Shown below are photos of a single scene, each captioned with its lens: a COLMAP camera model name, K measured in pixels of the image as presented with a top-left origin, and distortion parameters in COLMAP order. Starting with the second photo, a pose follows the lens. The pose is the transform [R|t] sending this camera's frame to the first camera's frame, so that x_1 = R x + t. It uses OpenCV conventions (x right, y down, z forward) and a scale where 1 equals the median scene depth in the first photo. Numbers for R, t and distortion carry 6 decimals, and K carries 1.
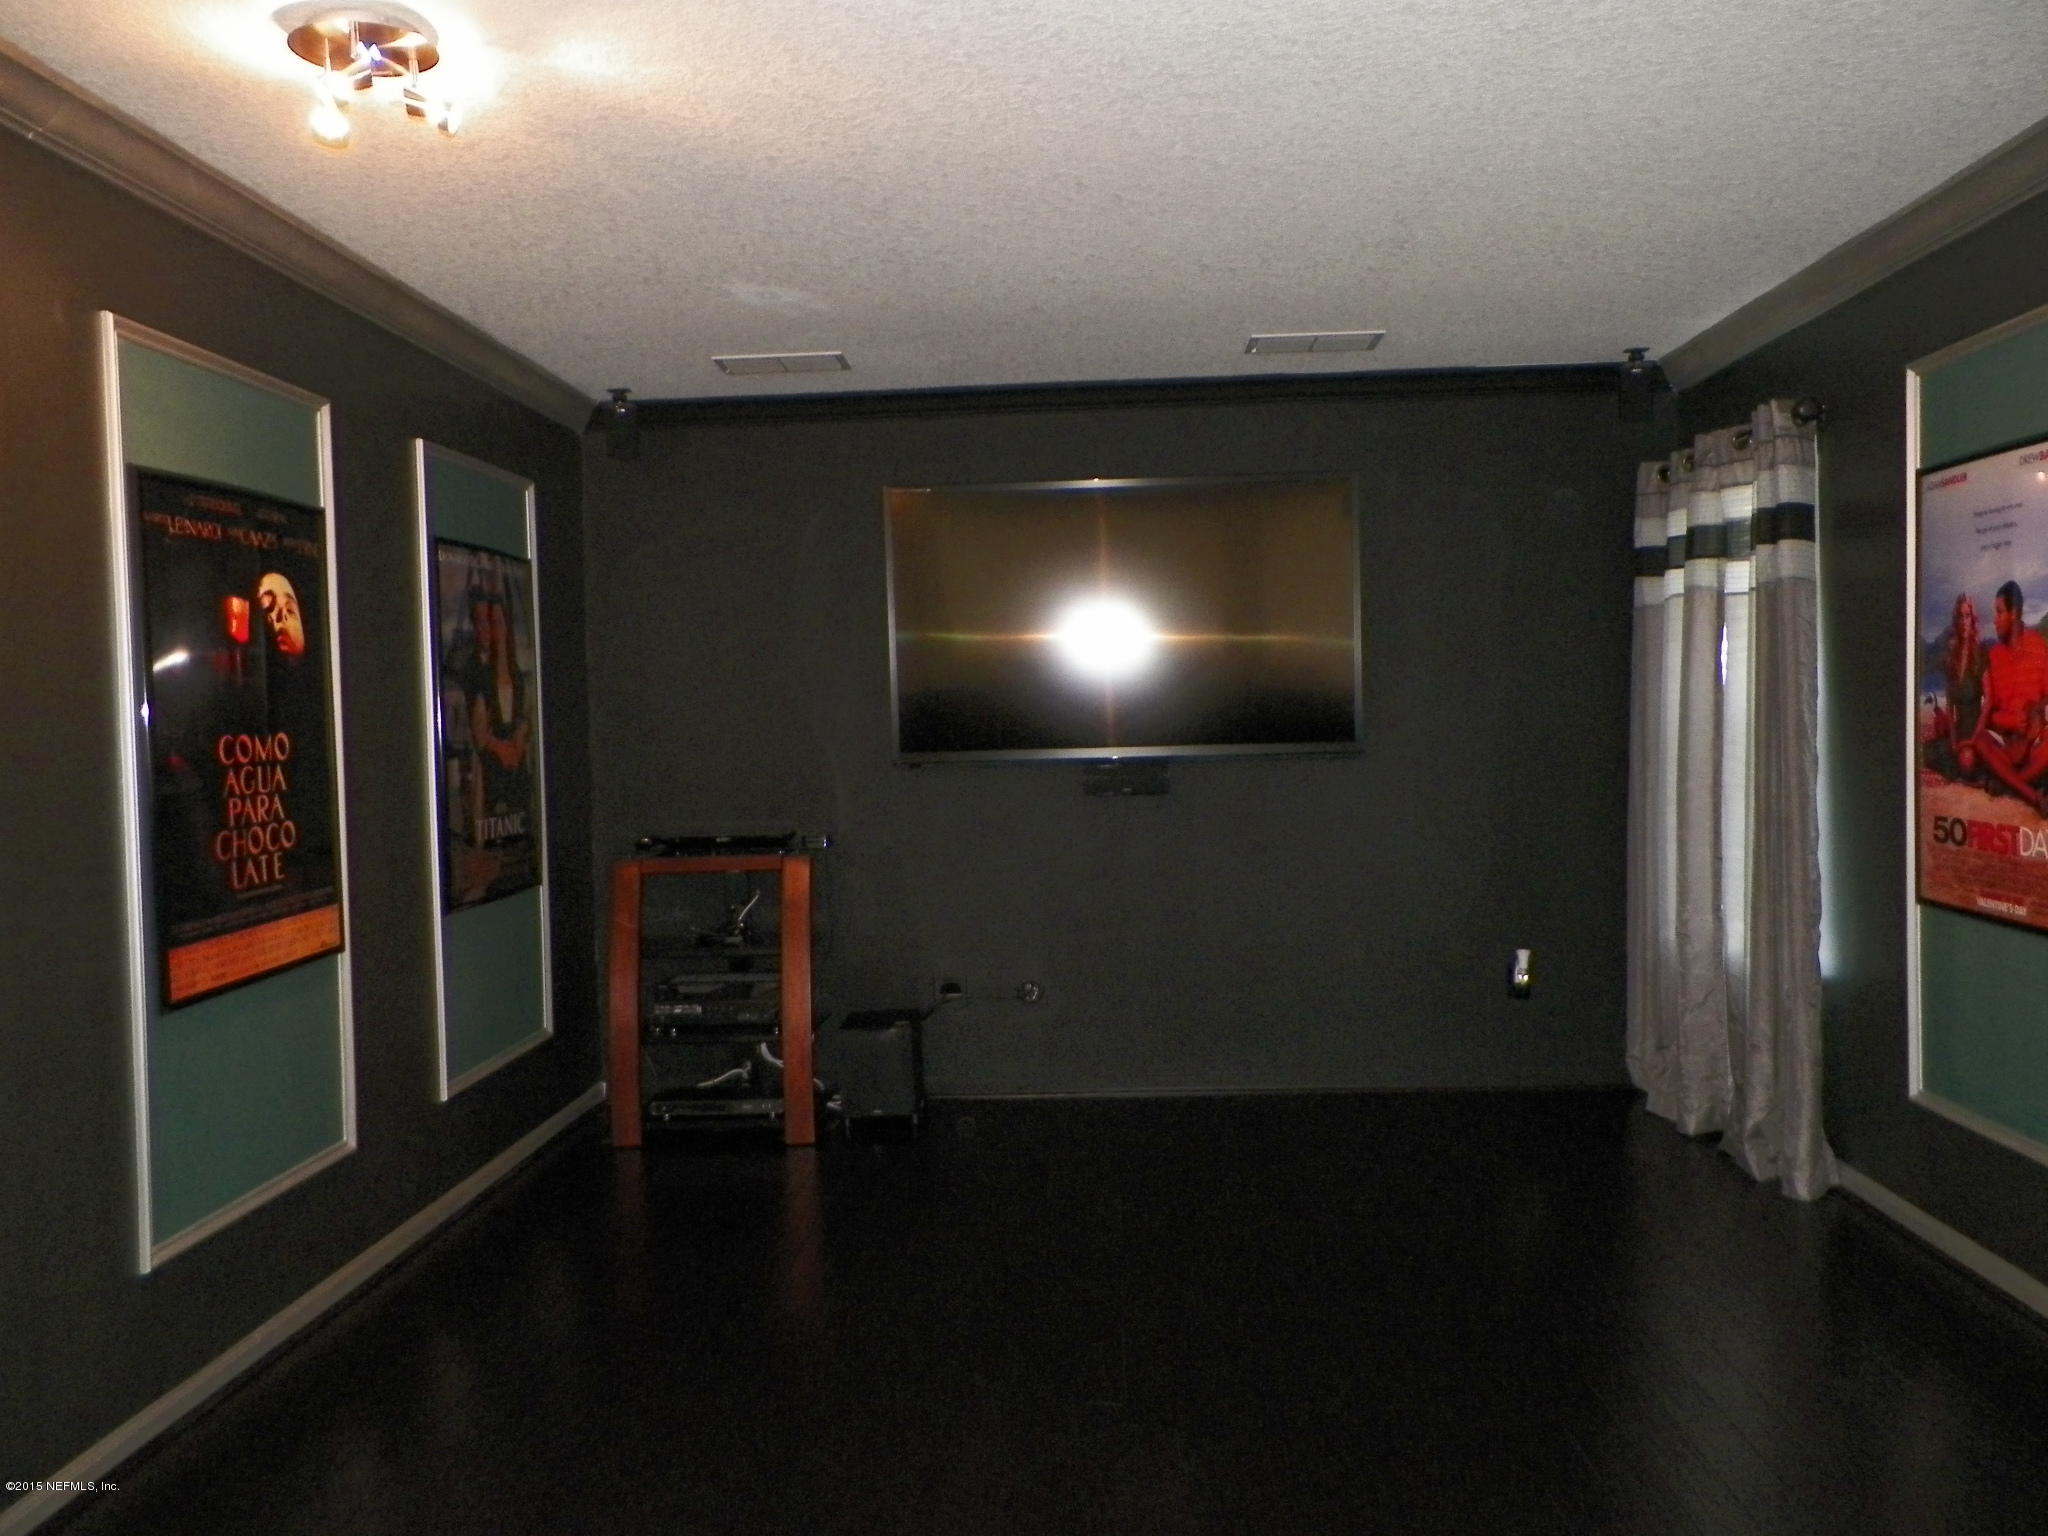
lens RADIAL K [[1534.5, 0, 1024.0], [0, 1534.5, 768.0], [0, 0, 1]] dist [-0.010609, 0.001290]
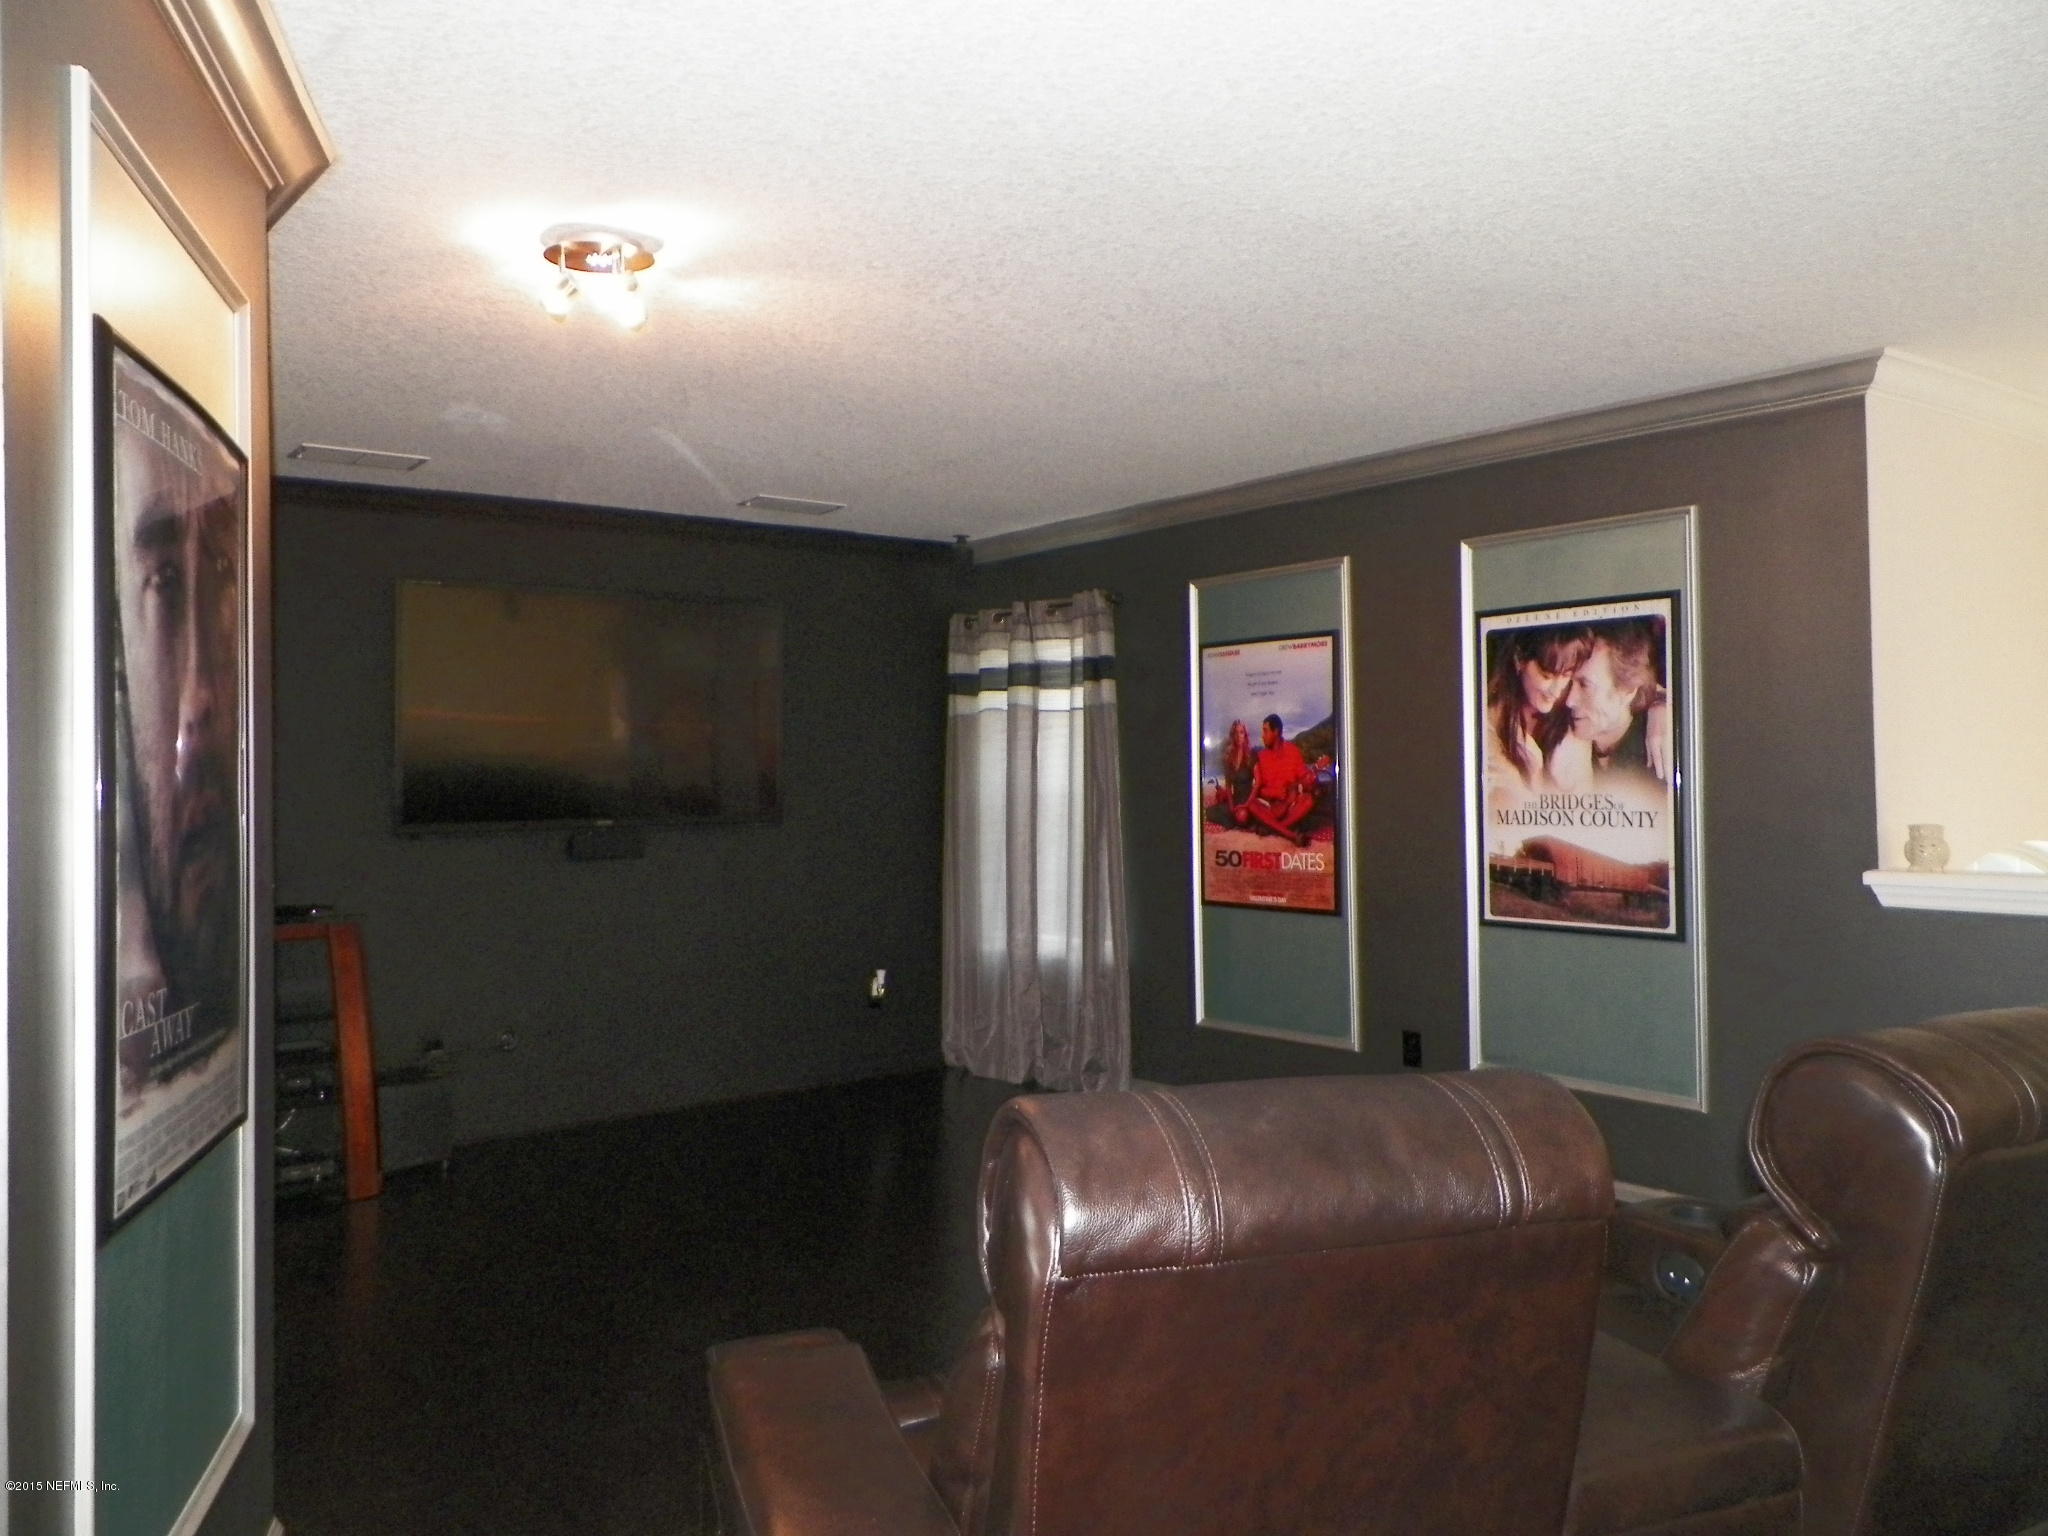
lens RADIAL K [[1534.5, 0, 1024.0], [0, 1534.5, 768.0], [0, 0, 1]] dist [-0.010609, 0.001290]
pose [[0.746121, 0.018198, 0.665562, -0.678646], [0.022775, 0.998344, -0.052829, 0.024860], [-0.665421, 0.054575, 0.744471, -0.117332]]
